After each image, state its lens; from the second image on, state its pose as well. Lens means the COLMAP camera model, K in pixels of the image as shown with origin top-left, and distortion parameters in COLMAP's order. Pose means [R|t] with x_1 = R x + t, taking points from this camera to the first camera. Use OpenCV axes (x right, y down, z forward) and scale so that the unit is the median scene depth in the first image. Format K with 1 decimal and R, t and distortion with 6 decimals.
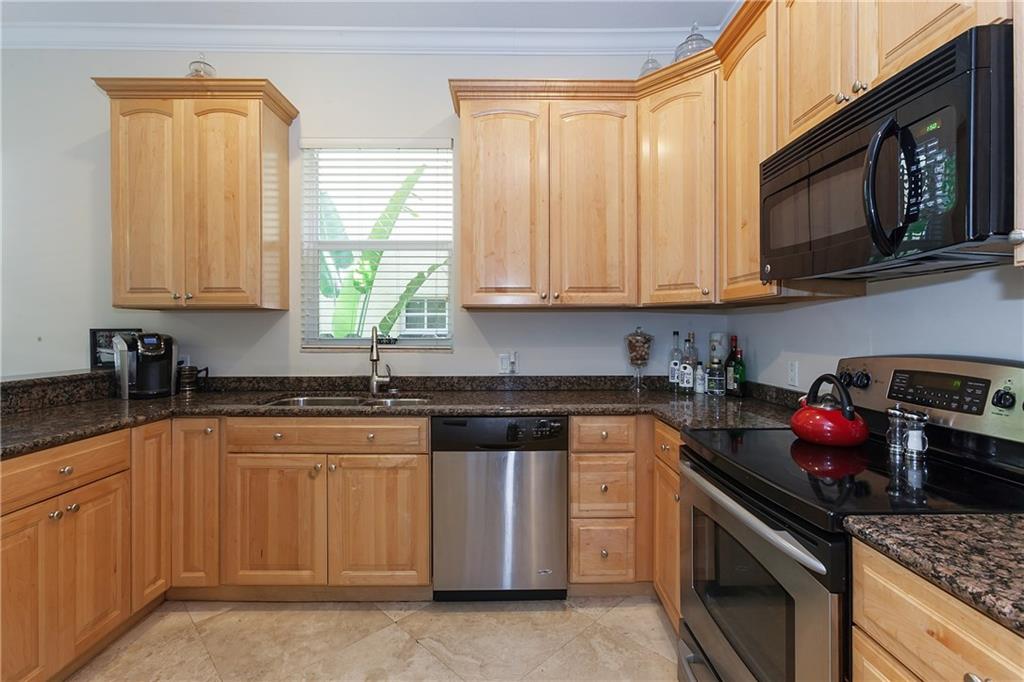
lens RADIAL K [[469.9, 0, 514.0], [0, 469.9, 330.5], [0, 0, 1]] dist [-0.000283, -0.000099]
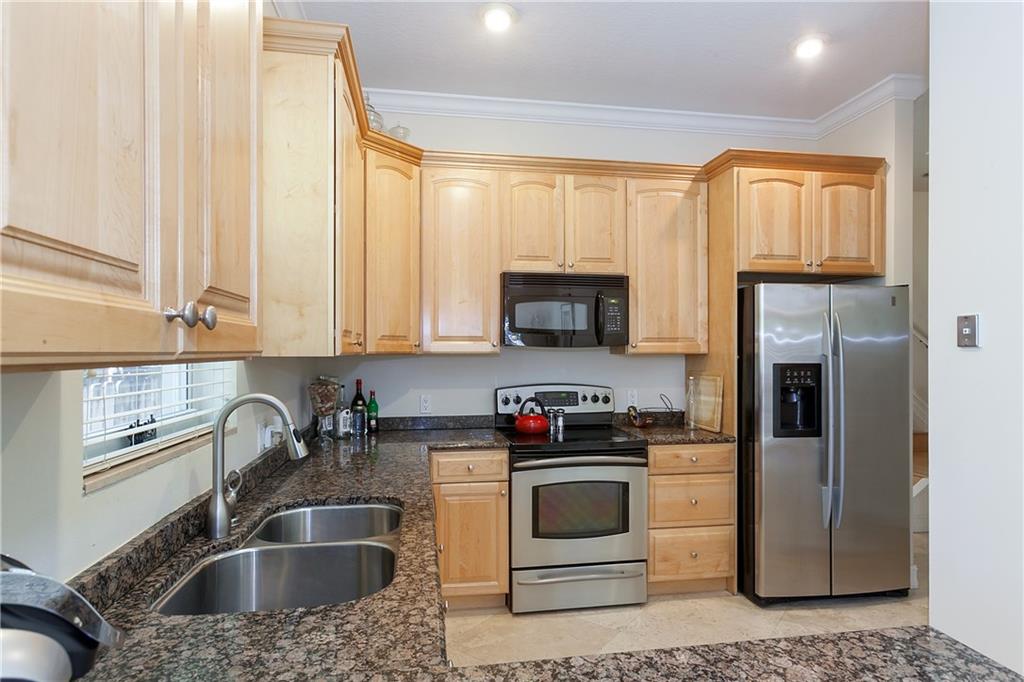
lens RADIAL K [[564.0, 0, 513.0], [0, 564.0, 353.1], [0, 0, 1]] dist [0.000213, -0.000001]
pose [[-0.152127, 0.000063, 0.988361, -1.414121], [0.002243, 0.999997, 0.000282, -0.077570], [-0.988358, 0.002260, -0.152126, 1.274251]]
